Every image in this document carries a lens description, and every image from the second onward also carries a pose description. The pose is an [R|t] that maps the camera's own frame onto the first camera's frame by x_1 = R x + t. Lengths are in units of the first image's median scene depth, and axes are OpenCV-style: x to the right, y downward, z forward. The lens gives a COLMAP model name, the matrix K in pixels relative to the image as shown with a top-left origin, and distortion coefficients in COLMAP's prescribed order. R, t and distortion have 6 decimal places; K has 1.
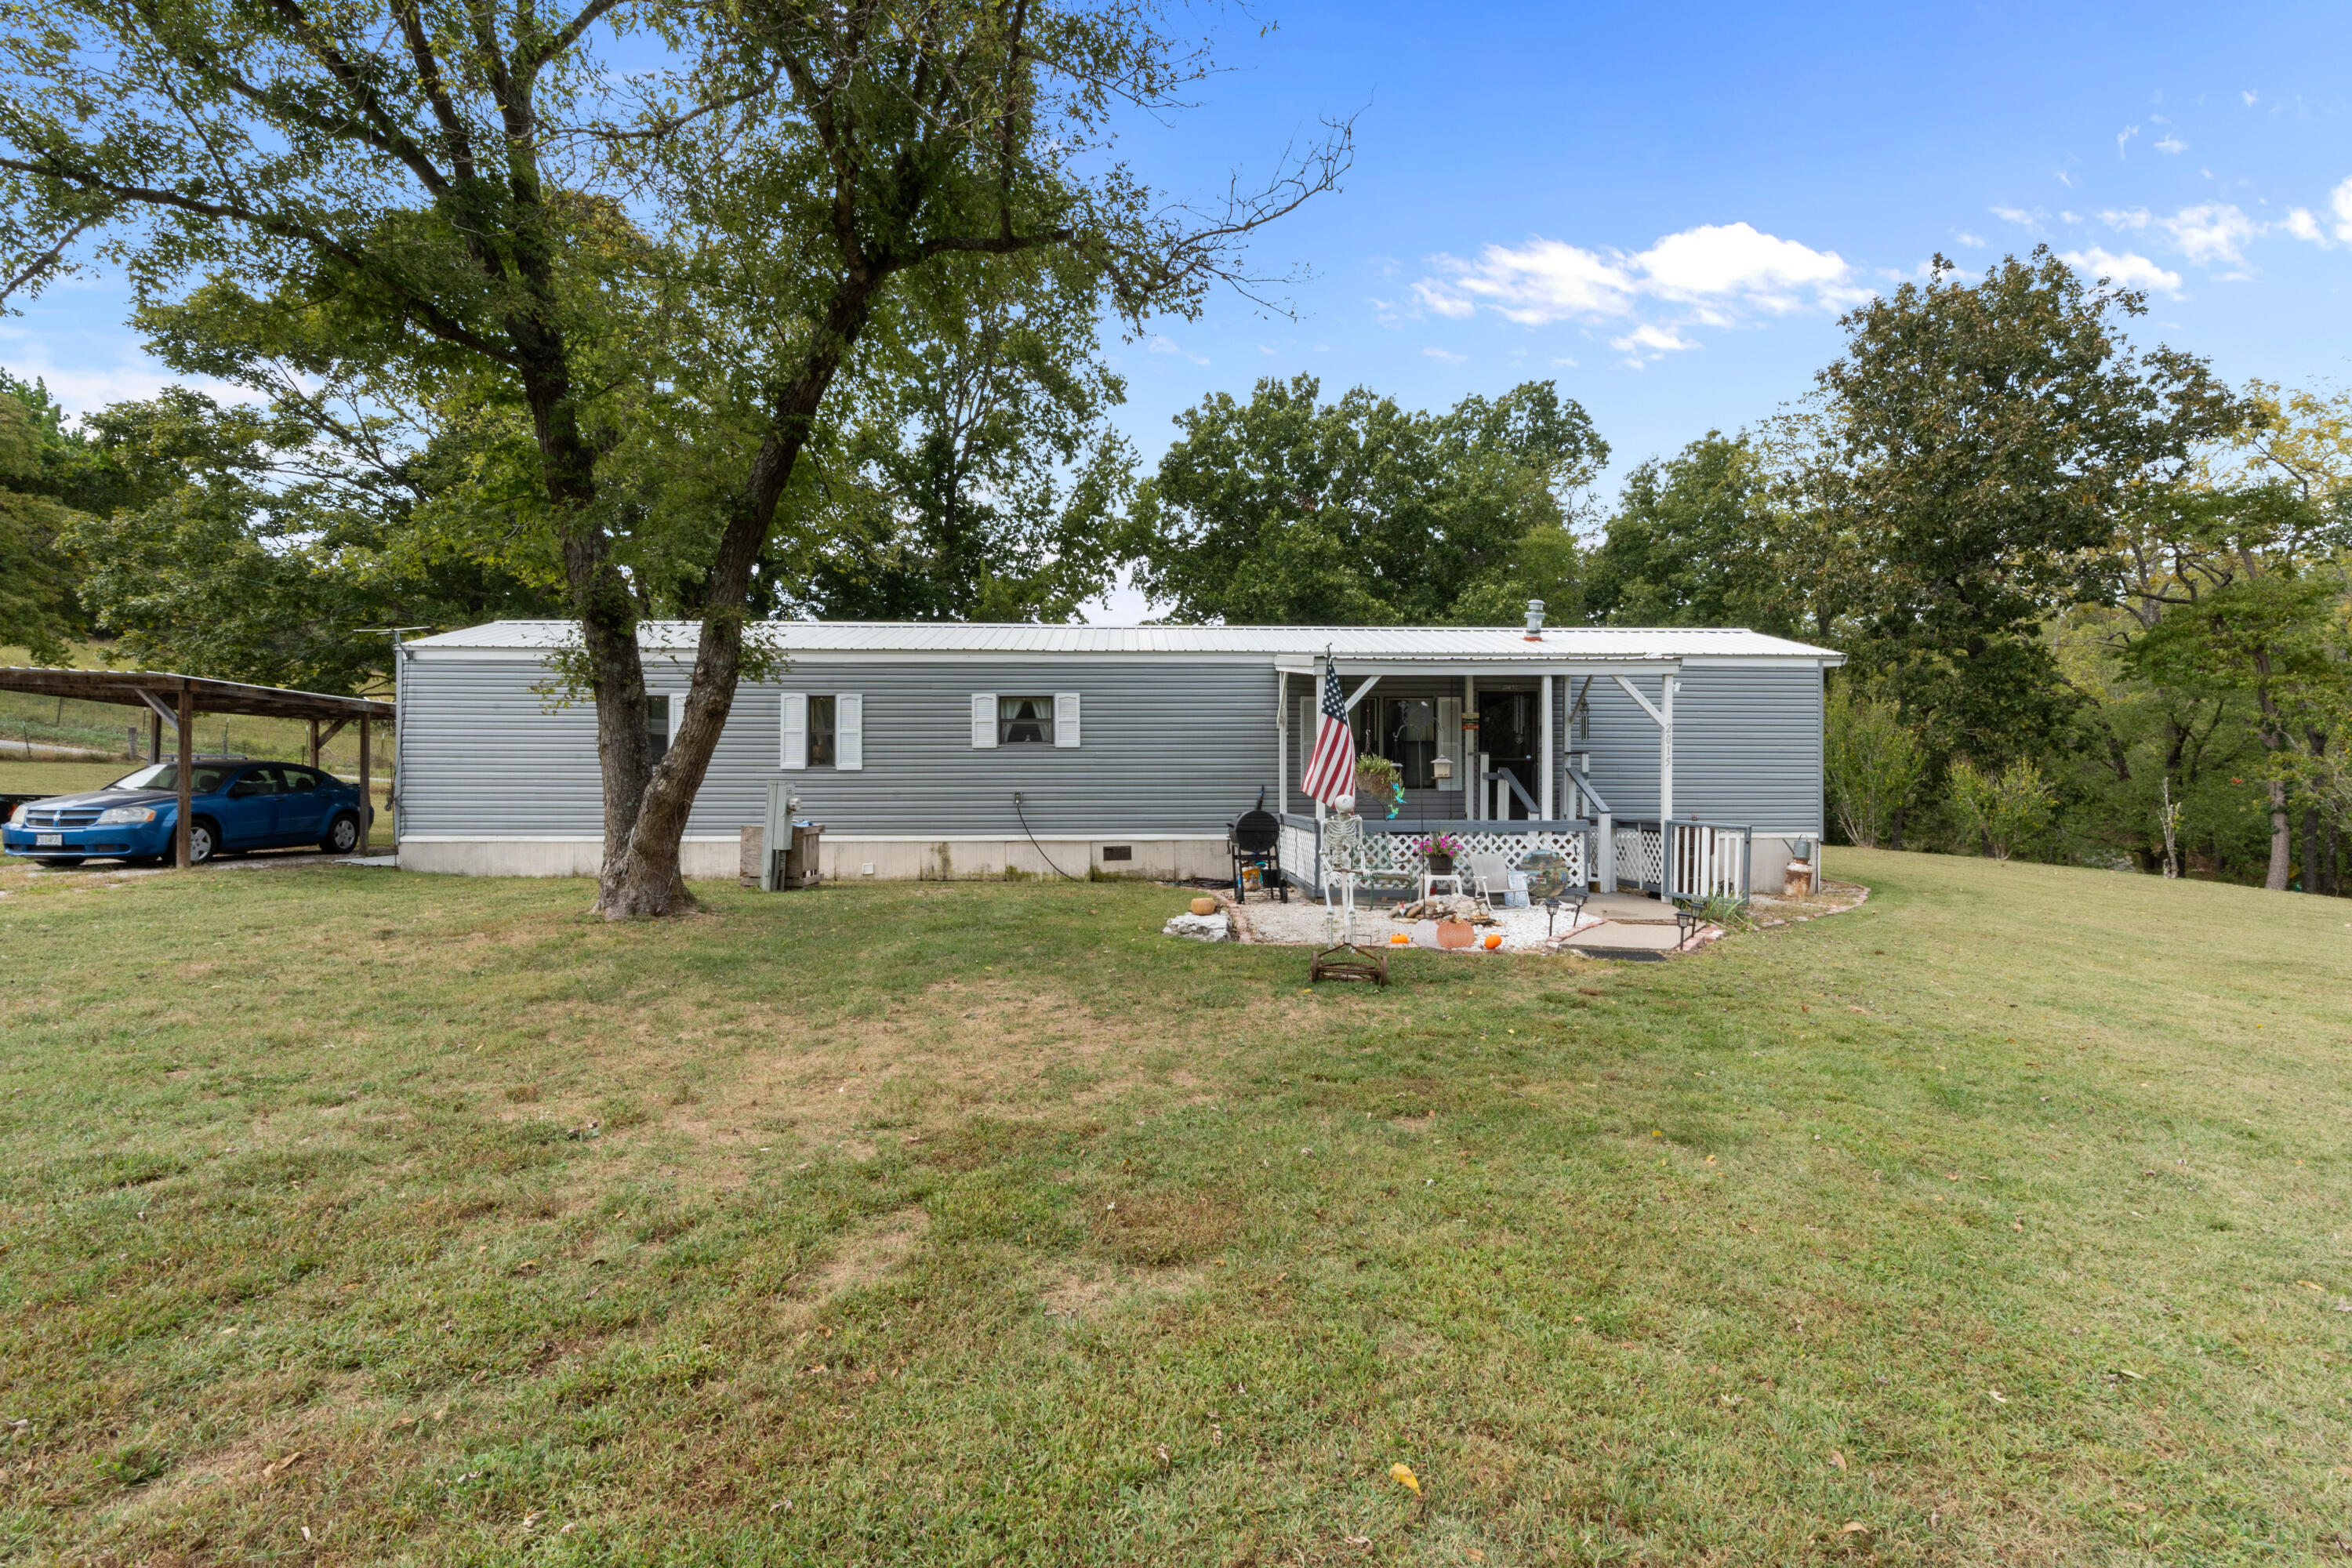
lens RADIAL K [[998.1, 0, 1188.3], [0, 998.1, 793.9], [0, 0, 1]] dist [0.000958, -0.000207]
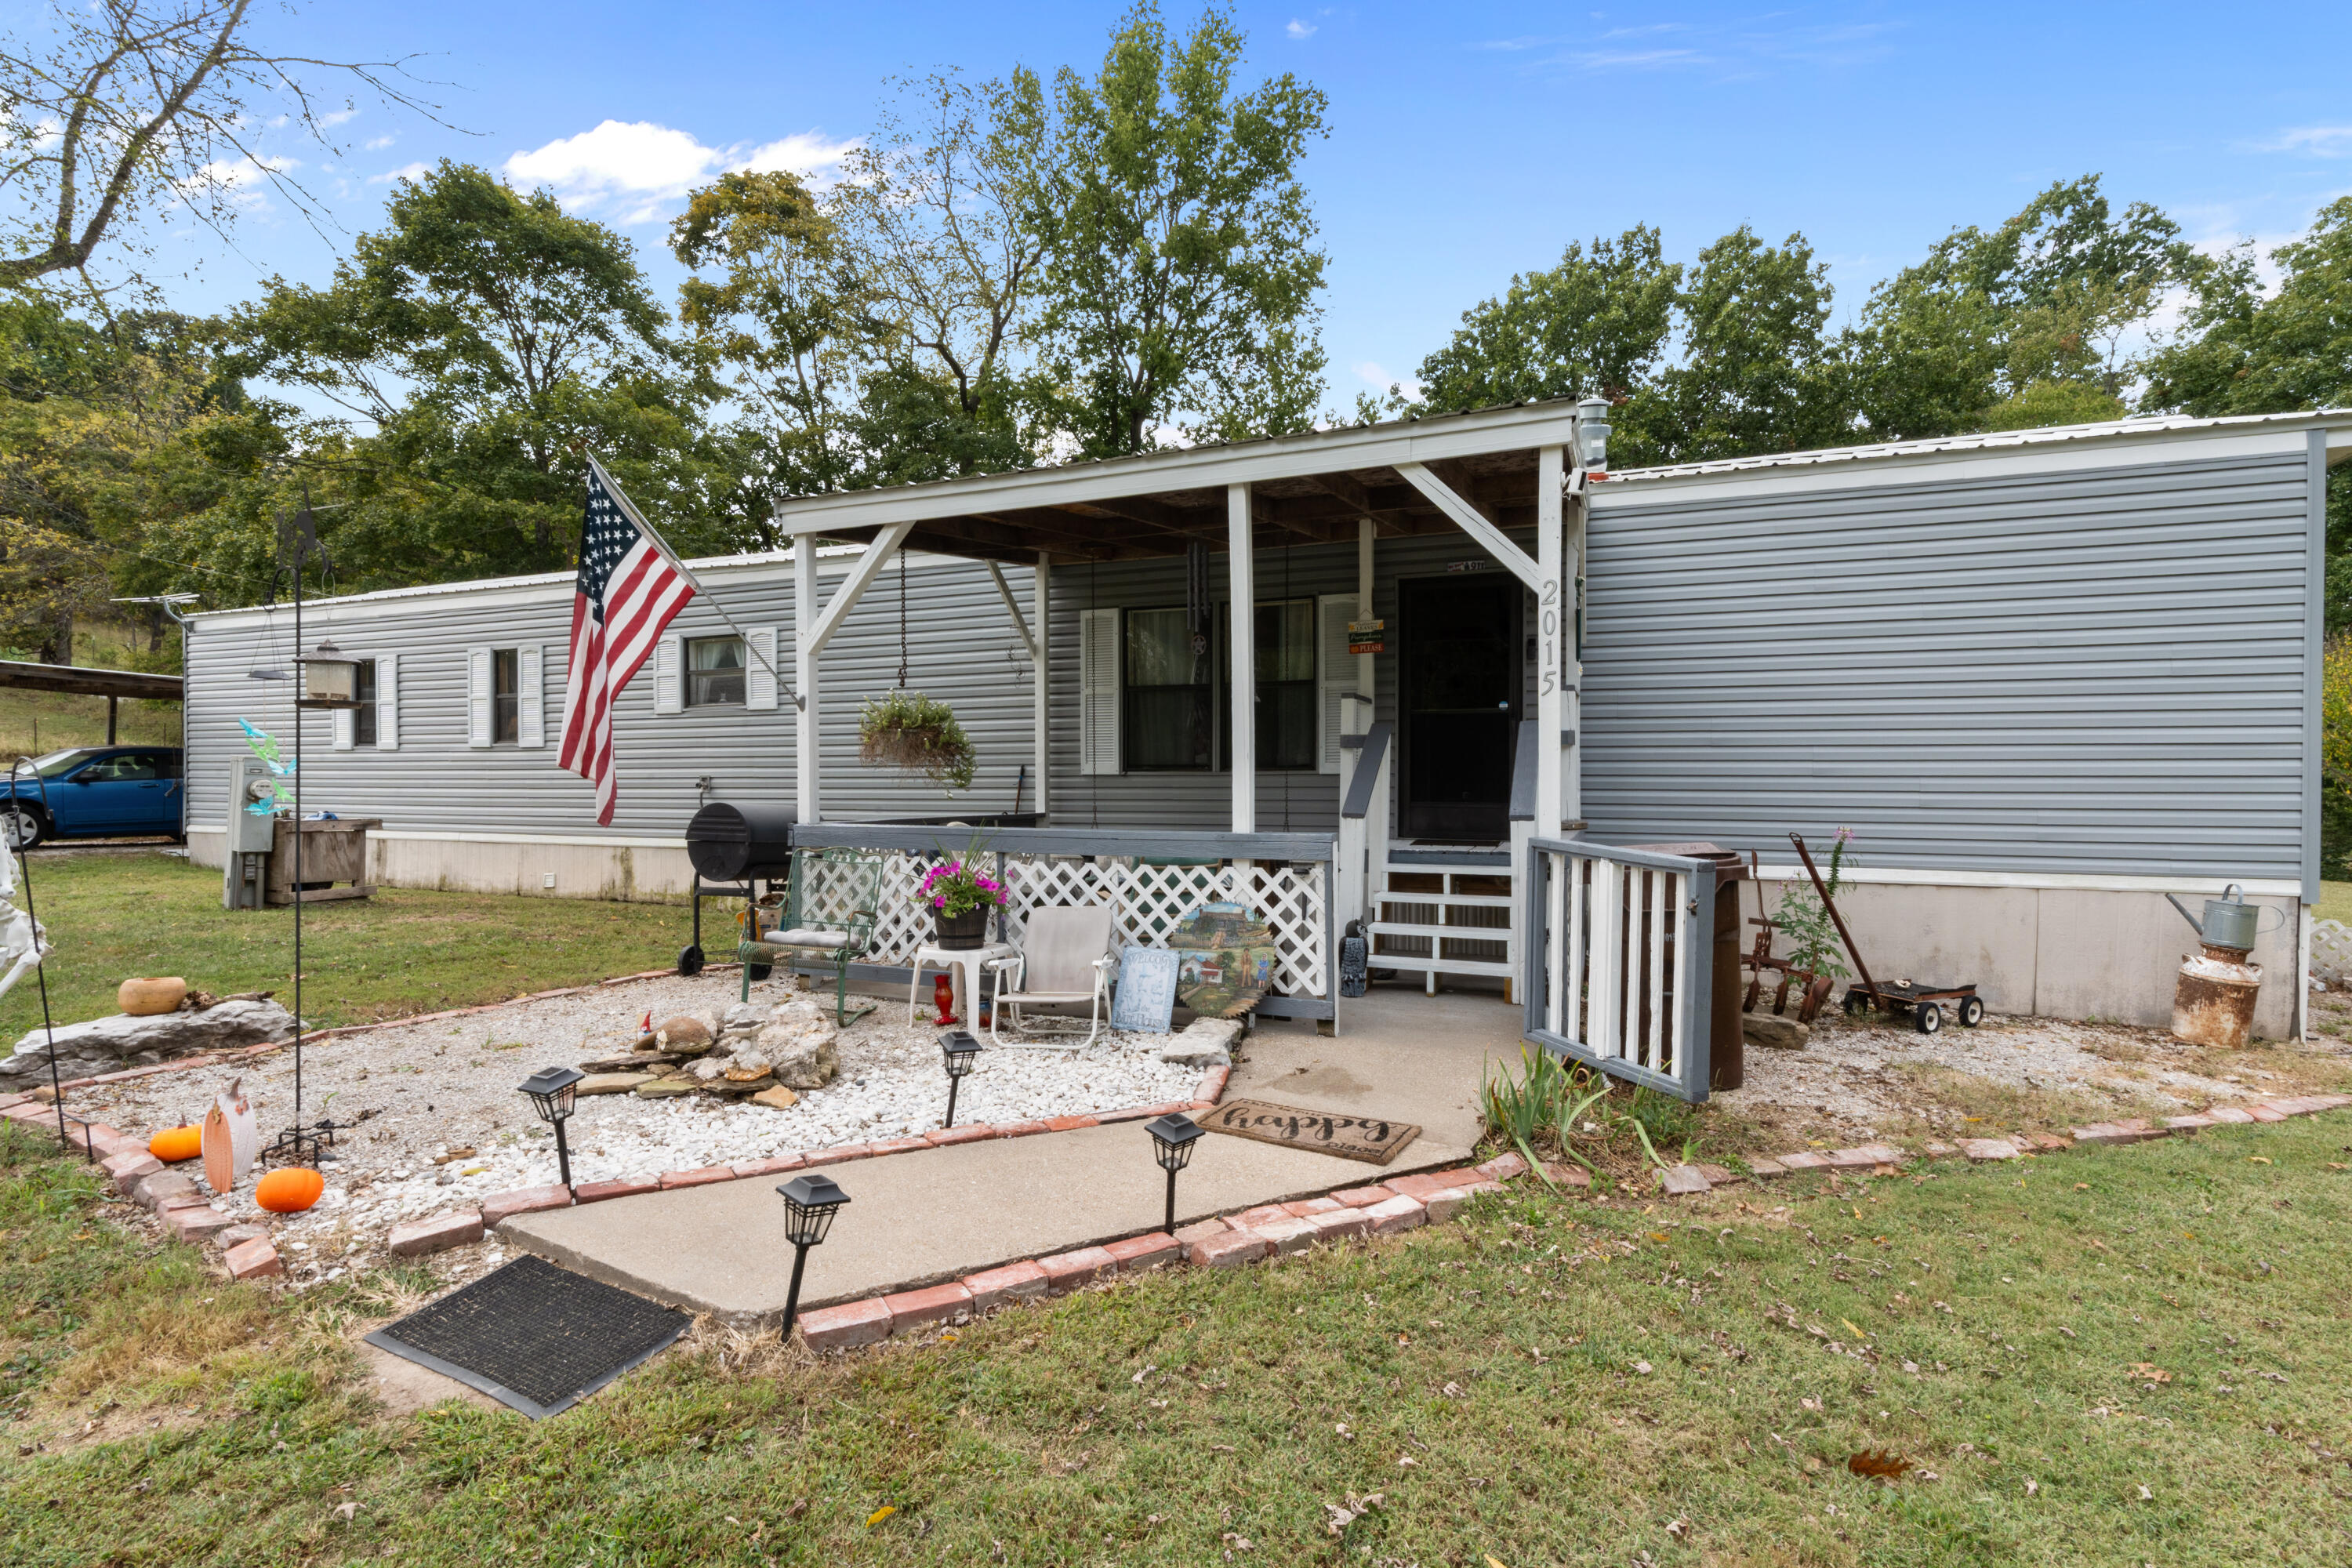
lens RADIAL K [[1081.1, 0, 1168.1], [0, 1081.1, 789.9], [0, 0, 1]] dist [-0.008341, 0.003667]
pose [[0.915413, 0.003970, -0.402497, 0.414557], [-0.006671, 0.999964, -0.005309, 0.008852], [0.402461, 0.007545, 0.915406, 0.459787]]
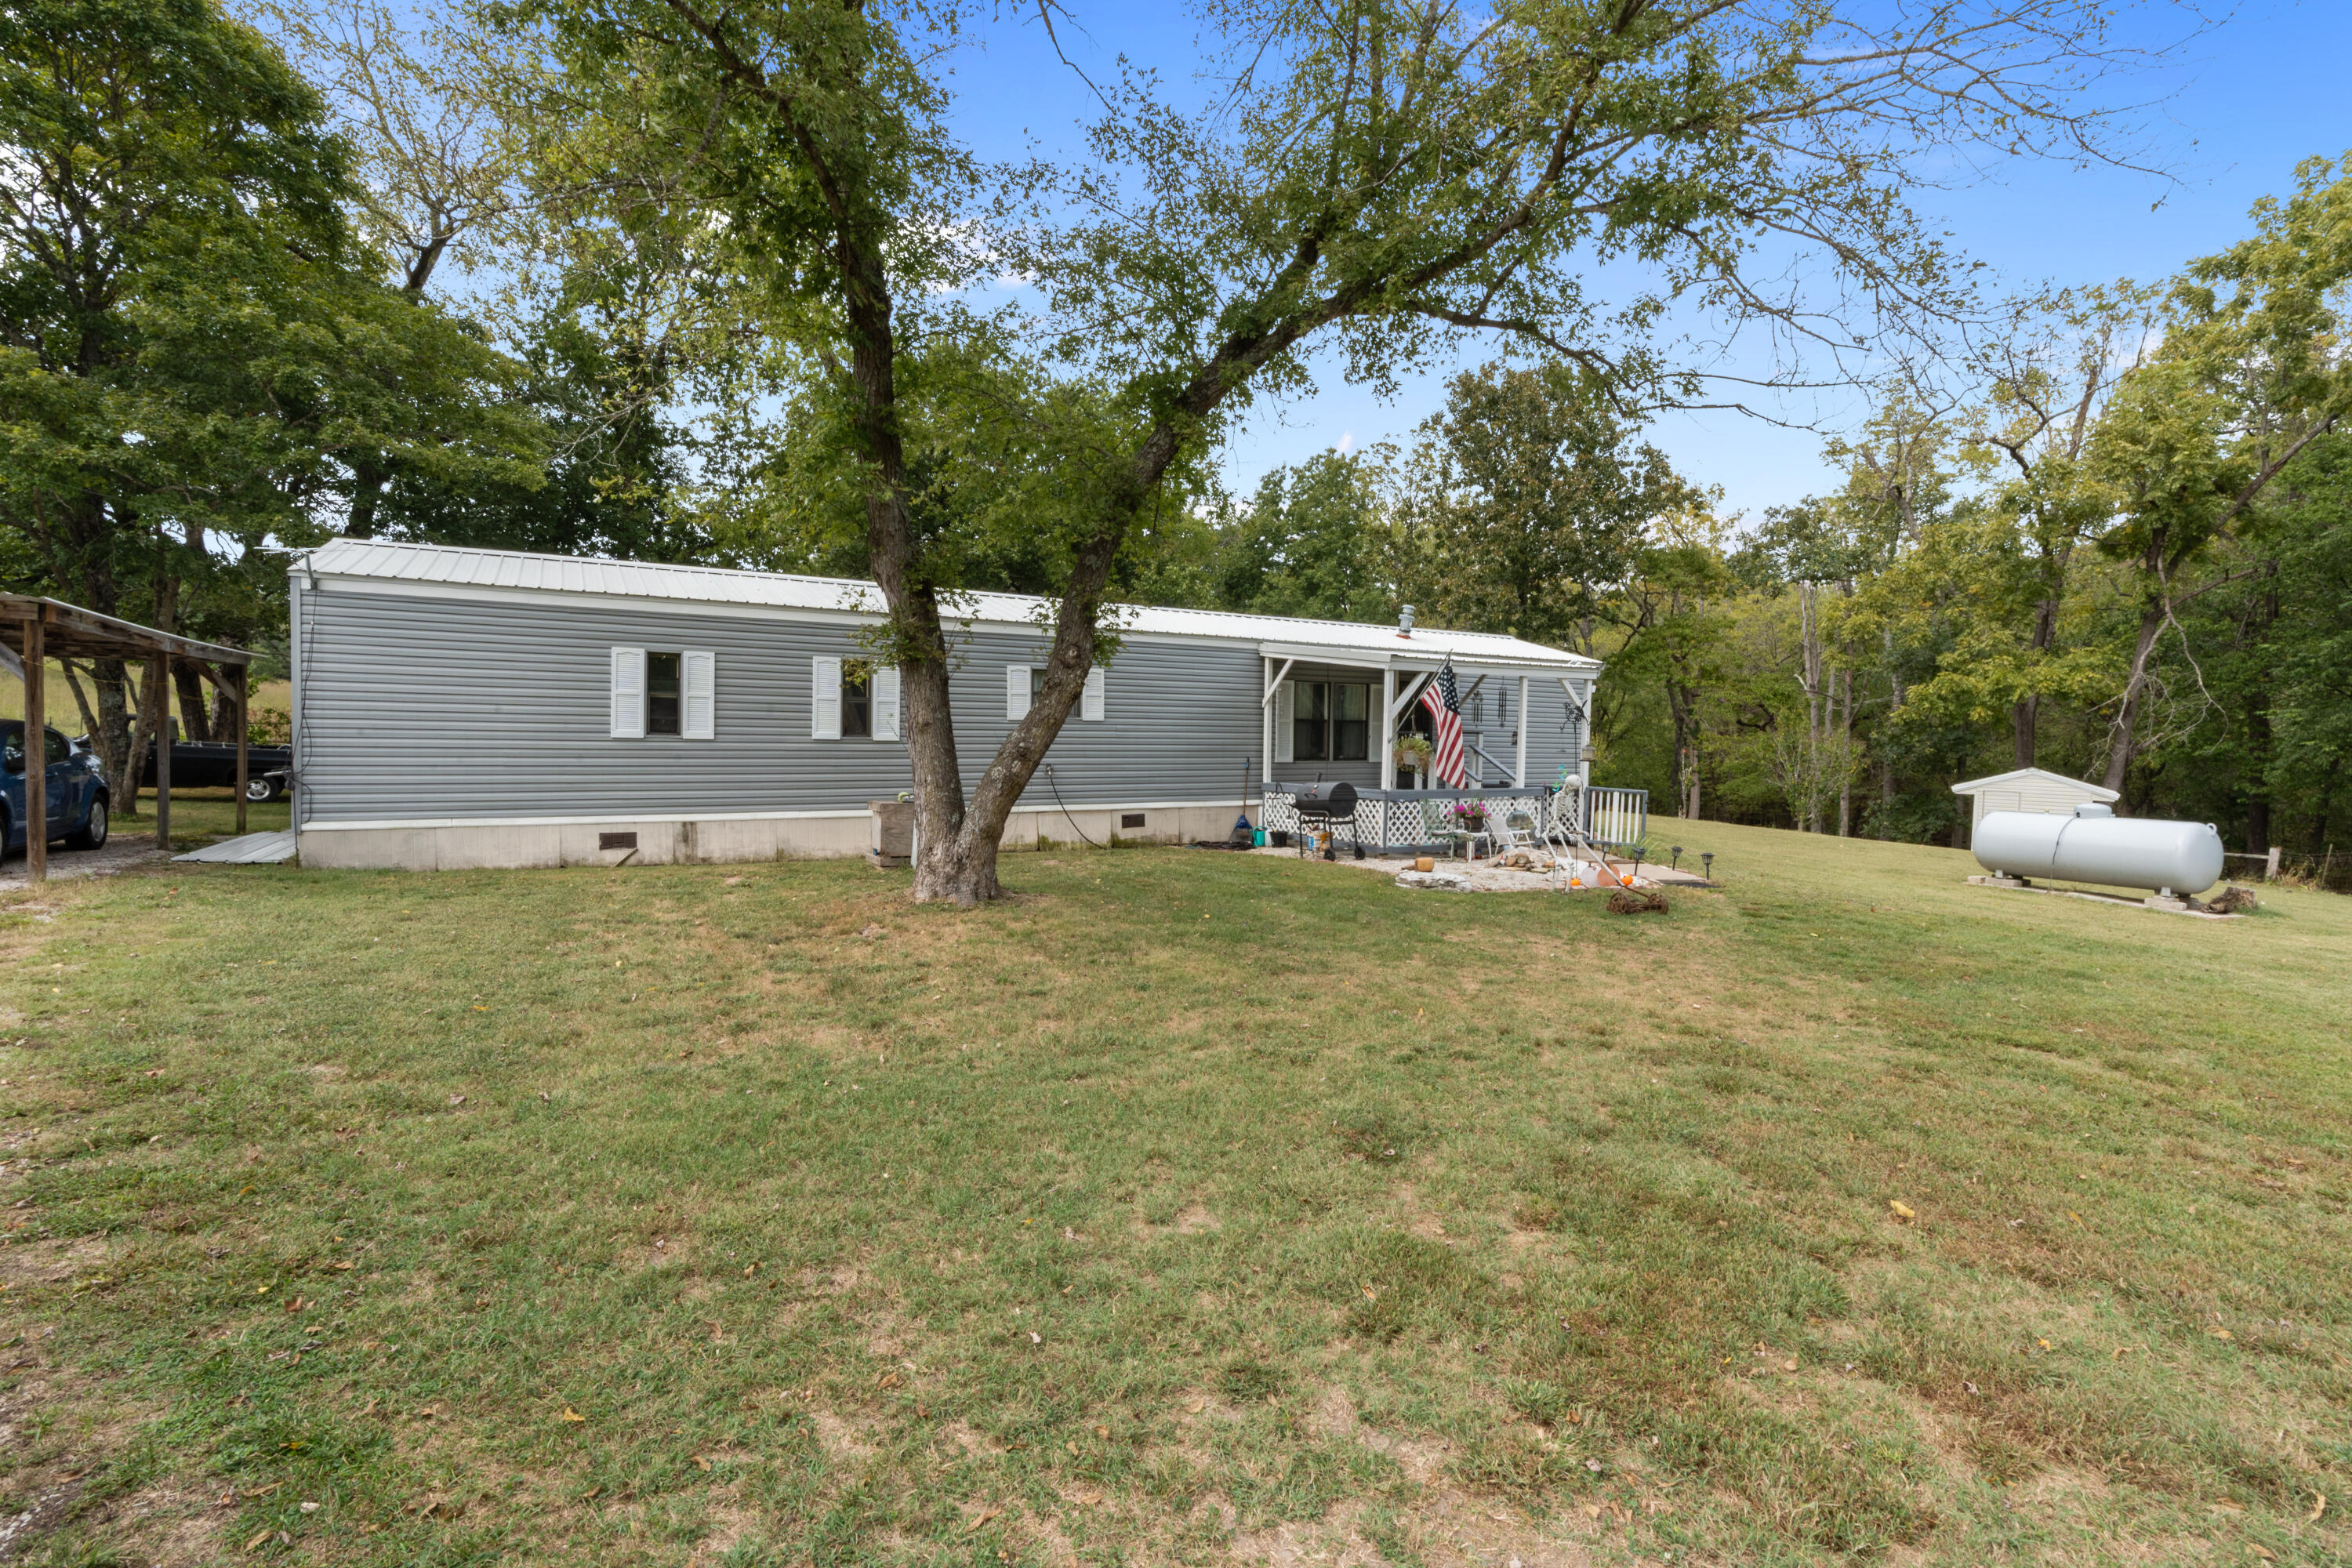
lens RADIAL K [[1081.1, 0, 1183.8], [0, 1081.1, 769.9], [0, 0, 1]] dist [-0.008341, 0.003667]
pose [[0.876718, -0.006054, 0.480966, -0.422233], [0.003961, 0.999978, 0.005366, -0.000330], [-0.480988, -0.002799, 0.876723, -0.023522]]
